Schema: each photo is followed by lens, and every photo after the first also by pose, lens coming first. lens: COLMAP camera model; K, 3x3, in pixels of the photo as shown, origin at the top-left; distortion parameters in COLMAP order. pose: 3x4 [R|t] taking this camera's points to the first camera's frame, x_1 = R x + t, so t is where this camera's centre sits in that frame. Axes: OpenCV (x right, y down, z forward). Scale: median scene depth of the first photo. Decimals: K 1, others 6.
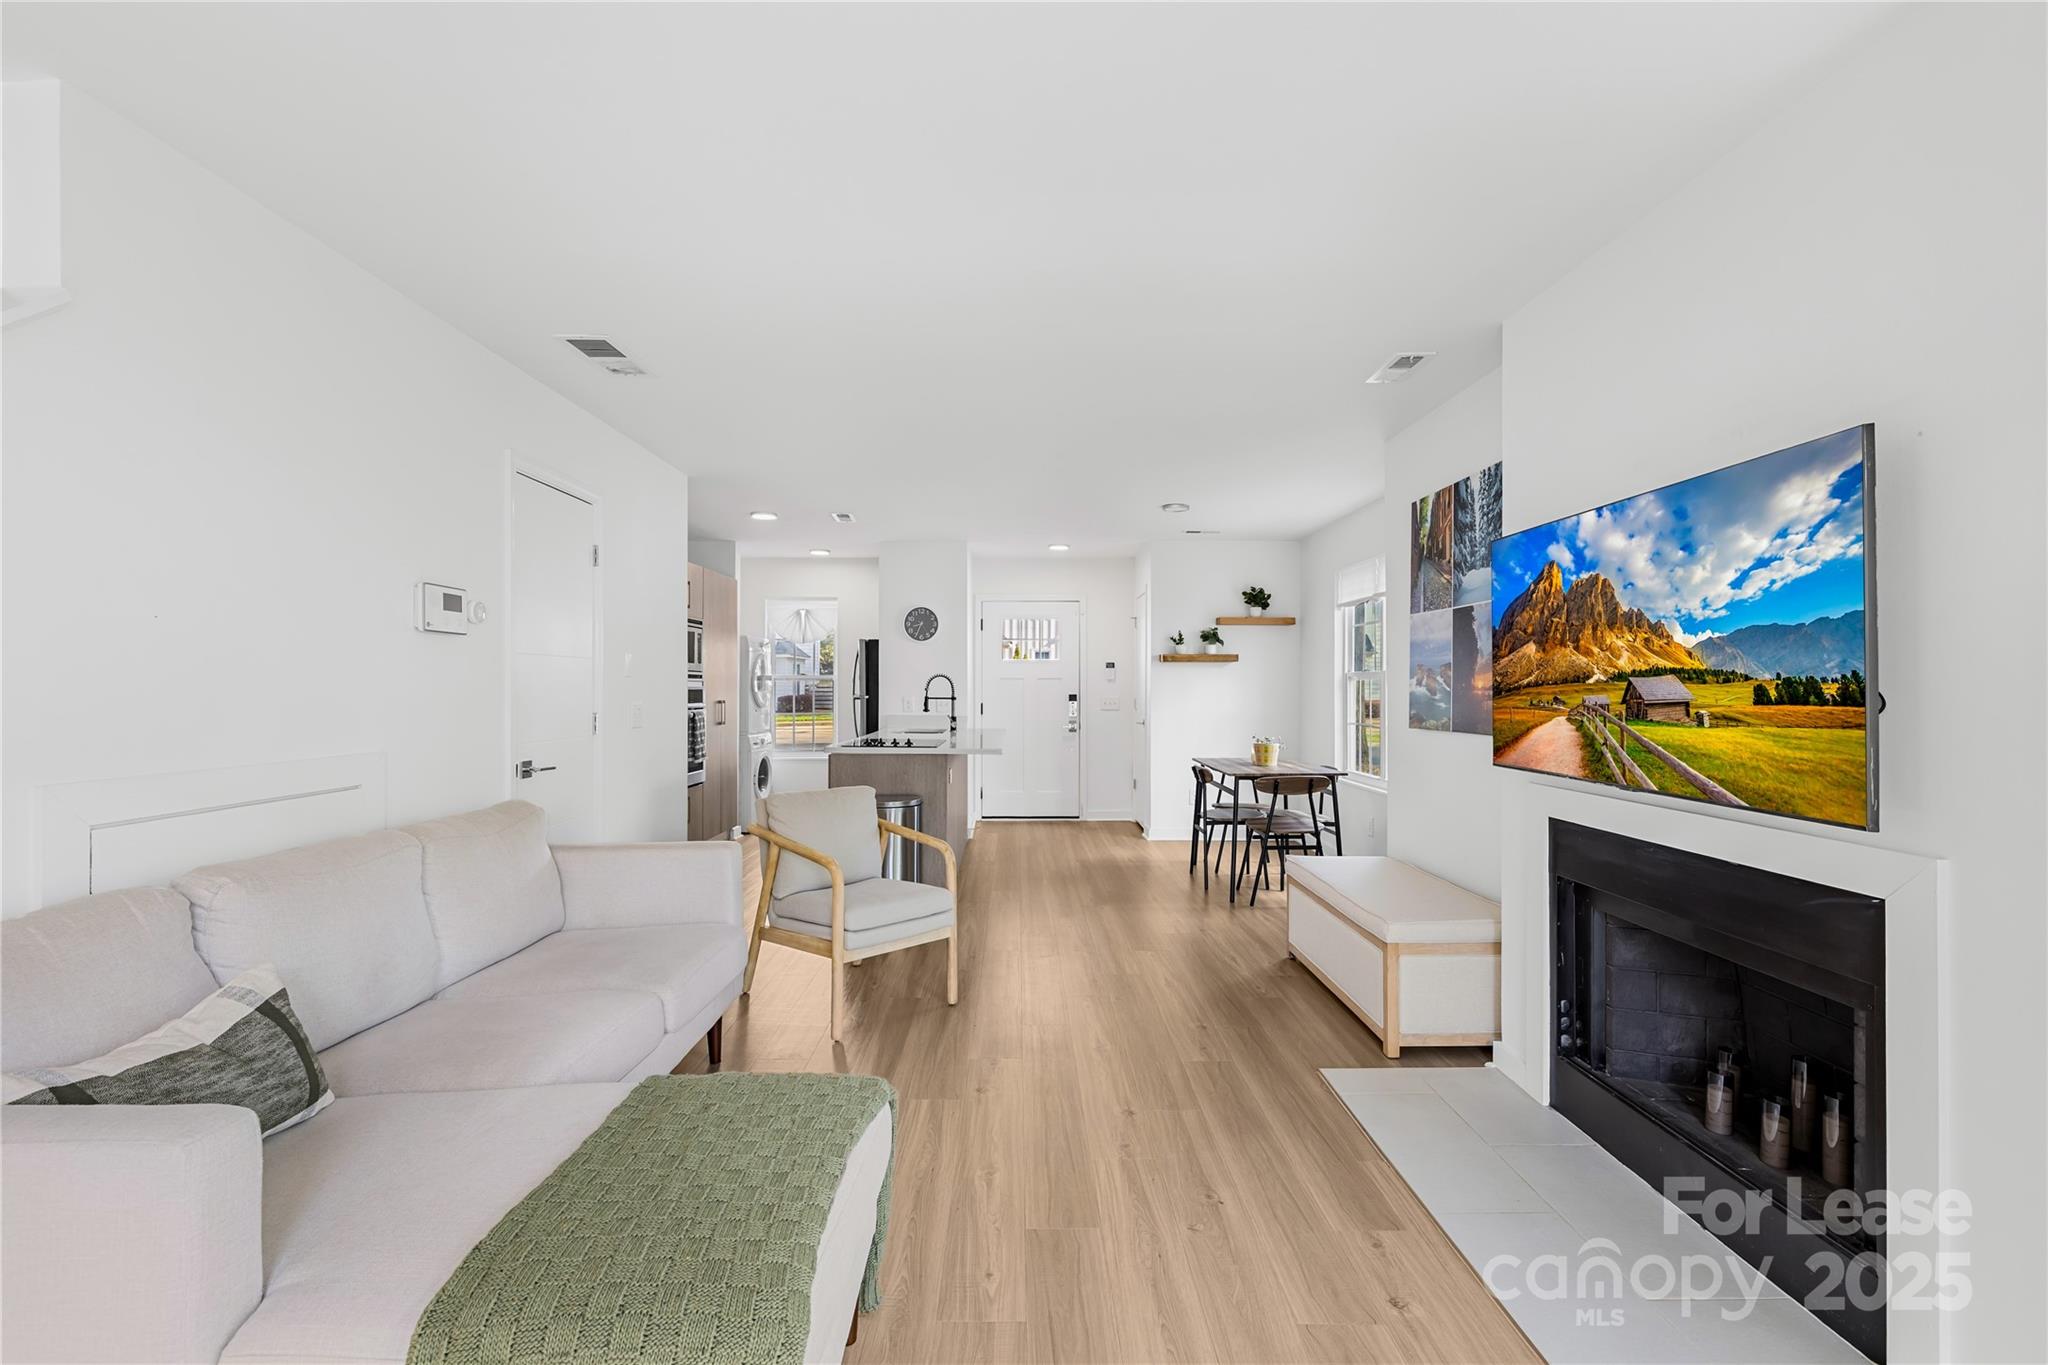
lens RADIAL K [[877.0, 0, 1034.5], [0, 877.0, 680.8], [0, 0, 1]] dist [0.003174, -0.002147]
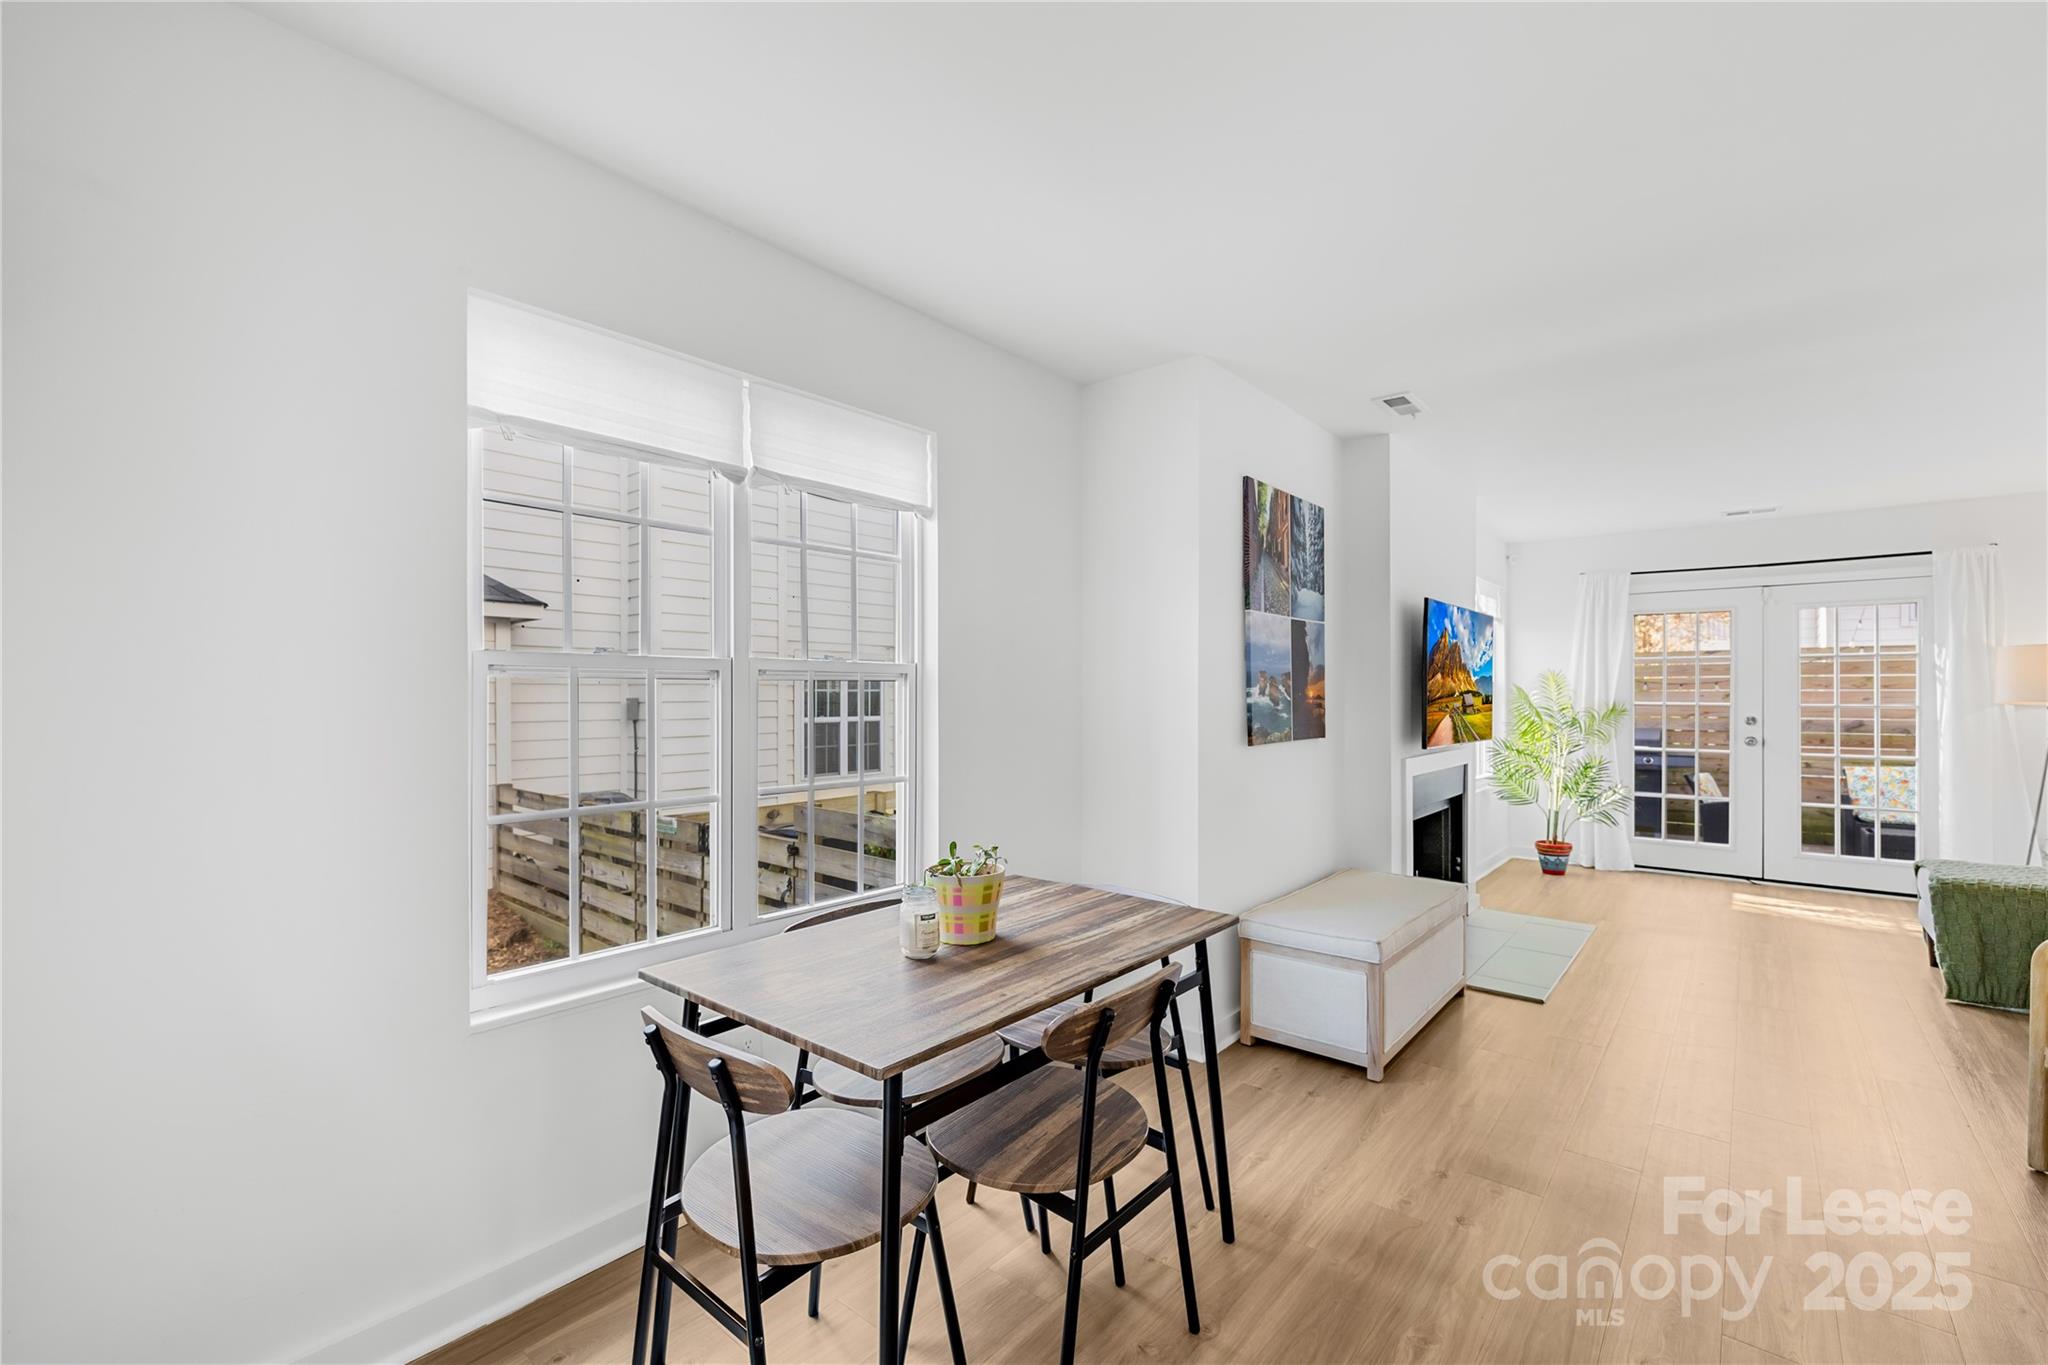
lens RADIAL K [[877.0, 0, 1009.6], [0, 877.0, 694.8], [0, 0, 1]] dist [0.003174, -0.002147]
pose [[-0.751554, -0.002311, 0.659668, 0.087111], [-0.006697, 0.999969, -0.004127, 0.016510], [-0.659638, -0.007519, -0.751546, 3.049225]]
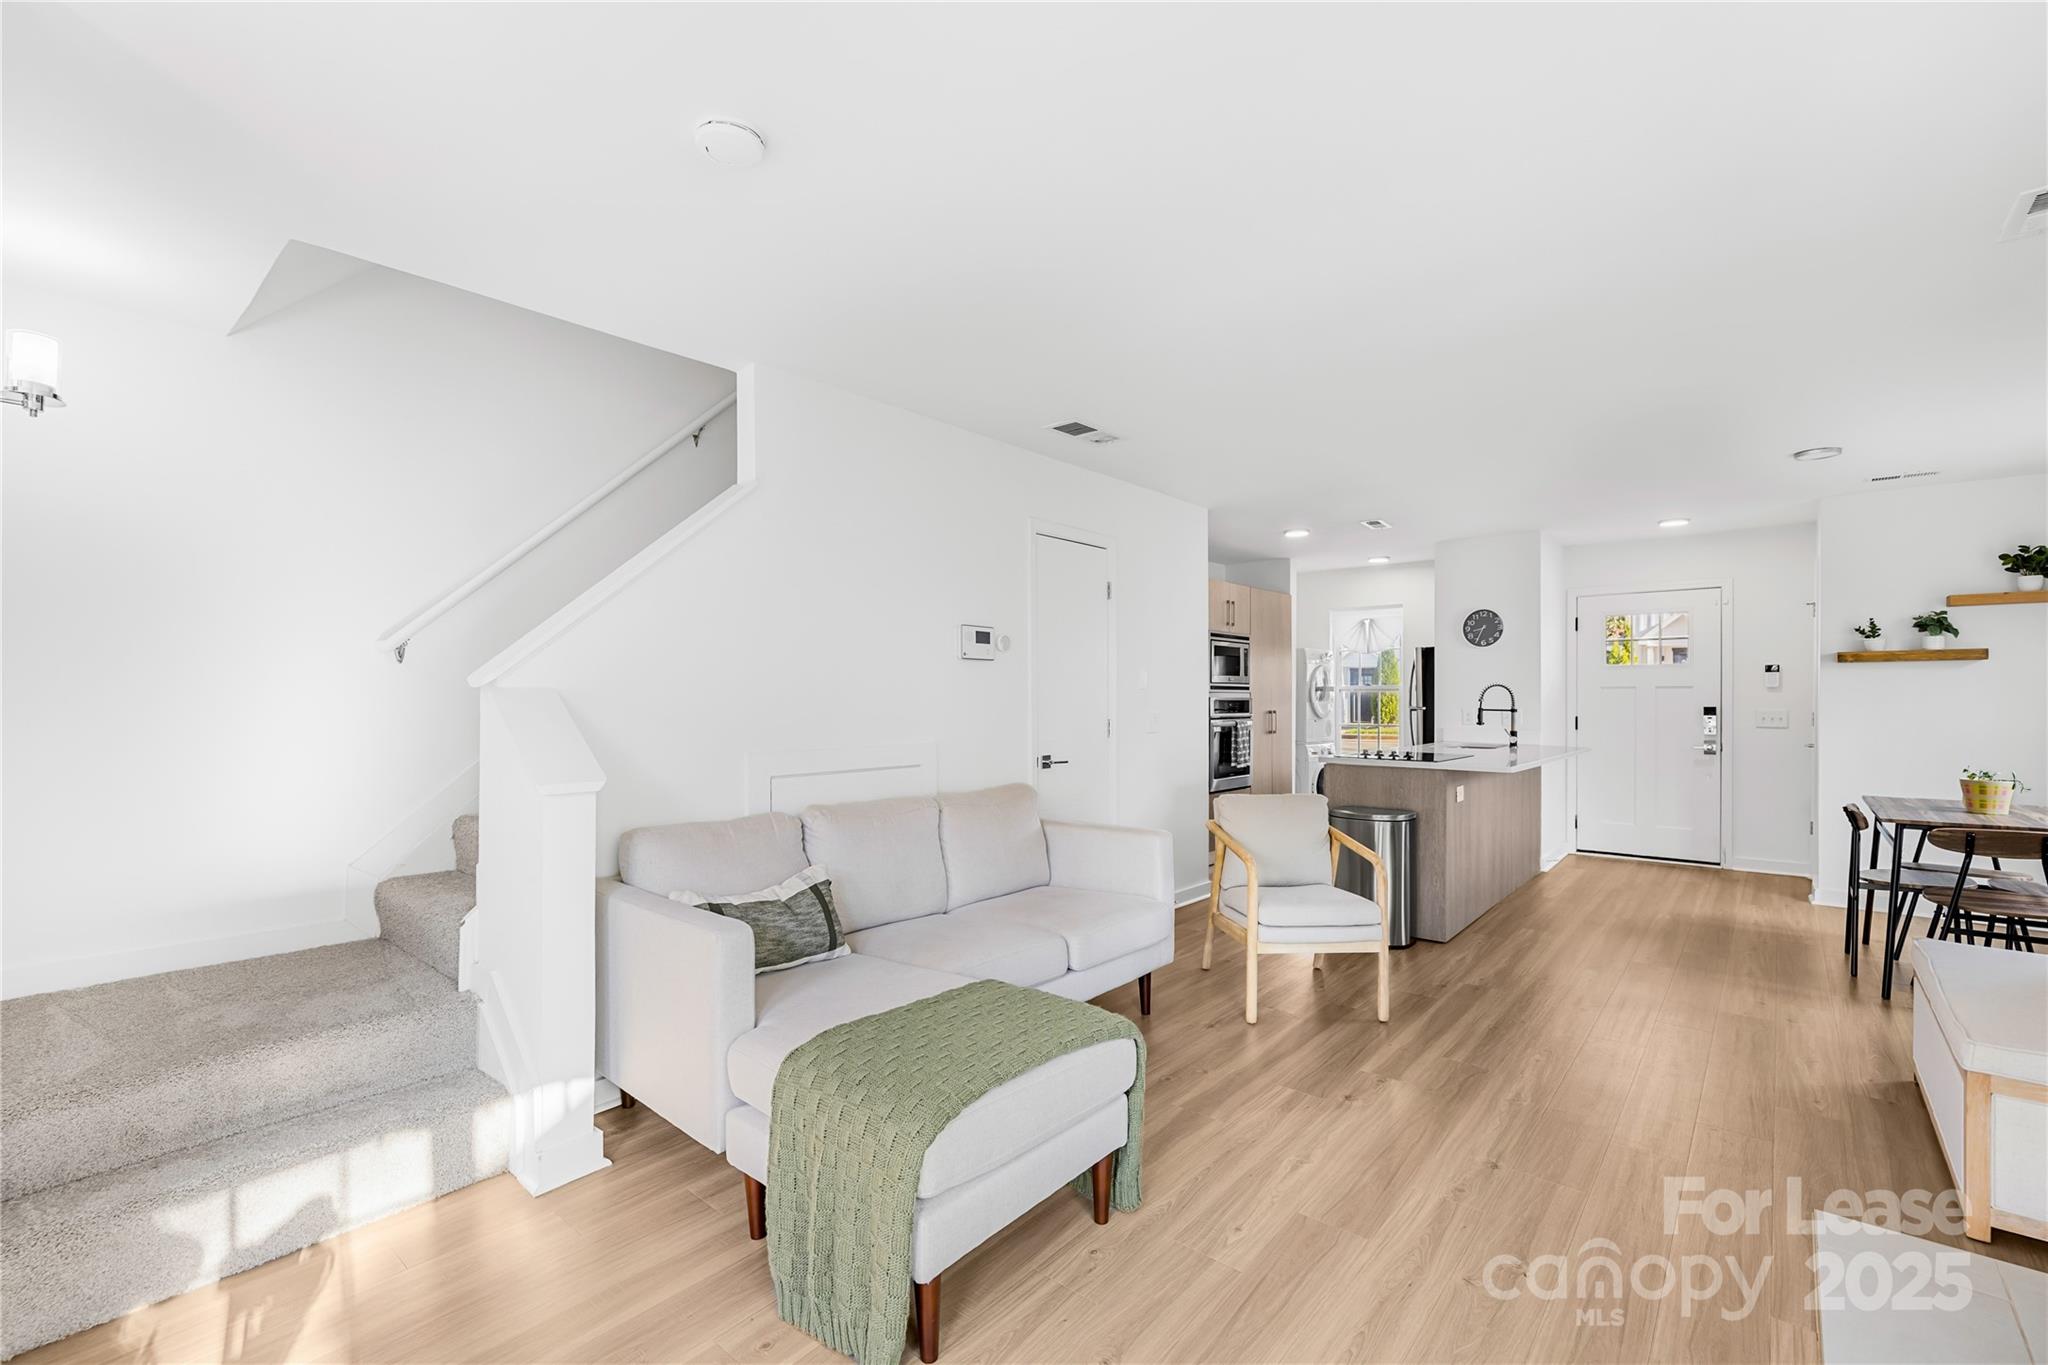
lens RADIAL K [[877.0, 0, 1030.0], [0, 877.0, 709.6], [0, 0, 1]] dist [0.003174, -0.002147]
pose [[0.750569, 0.007201, -0.660753, 0.385043], [0.006278, 0.999818, 0.018027, 0.000163], [0.660763, -0.017679, 0.750387, 0.006950]]
